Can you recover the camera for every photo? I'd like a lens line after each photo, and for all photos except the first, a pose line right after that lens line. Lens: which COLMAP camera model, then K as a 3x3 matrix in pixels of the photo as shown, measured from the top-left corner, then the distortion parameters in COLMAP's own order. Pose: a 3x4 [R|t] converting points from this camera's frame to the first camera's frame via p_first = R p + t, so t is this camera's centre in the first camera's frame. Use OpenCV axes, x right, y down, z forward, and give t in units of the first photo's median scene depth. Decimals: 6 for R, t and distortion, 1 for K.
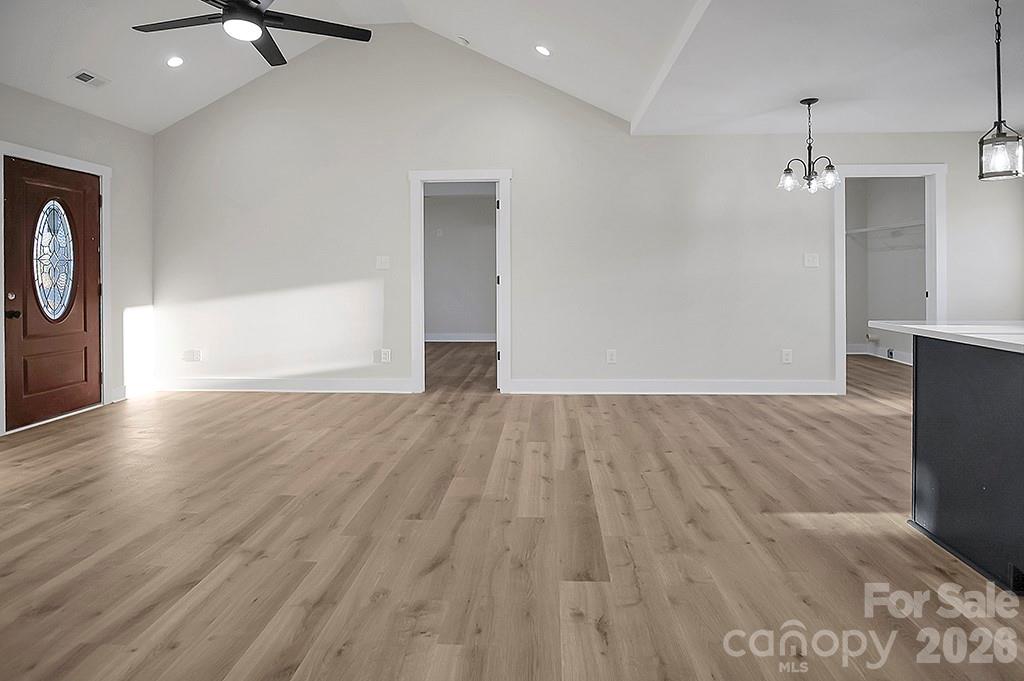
lens RADIAL K [[574.9, 0, 509.0], [0, 574.9, 279.0], [0, 0, 1]] dist [-0.033198, 0.000057]
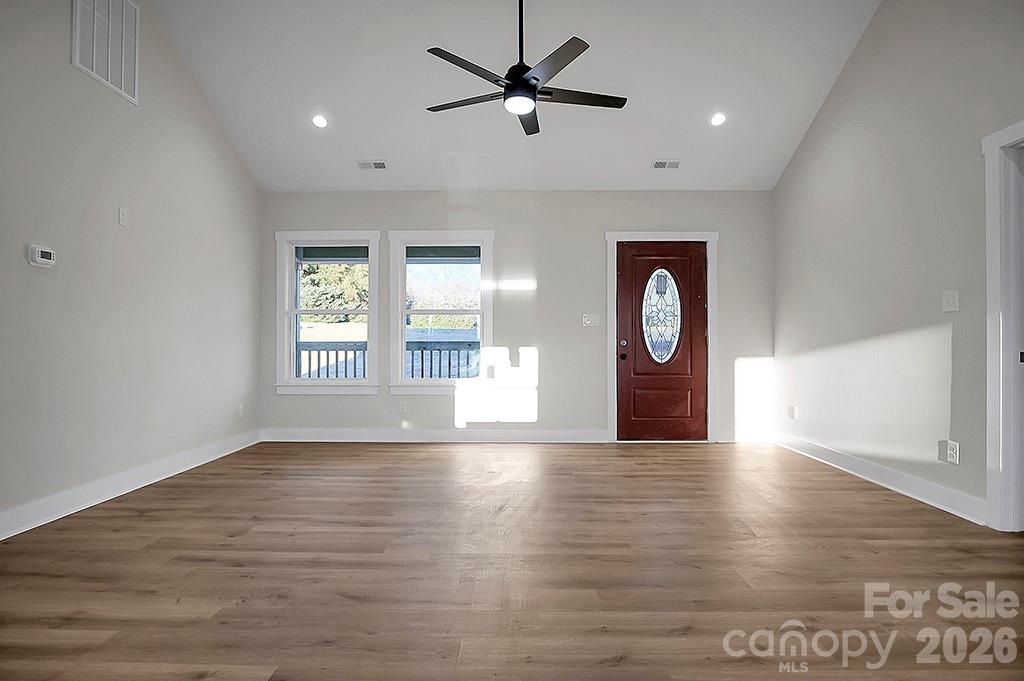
lens RADIAL K [[557.8, 0, 508.9], [0, 557.8, 335.3], [0, 0, 1]] dist [-0.028538, 0.000682]
pose [[0.057968, -0.003860, -0.998311, 0.416552], [-0.013120, 0.999903, -0.004628, 0.020116], [0.998232, 0.013366, 0.057912, 0.585926]]
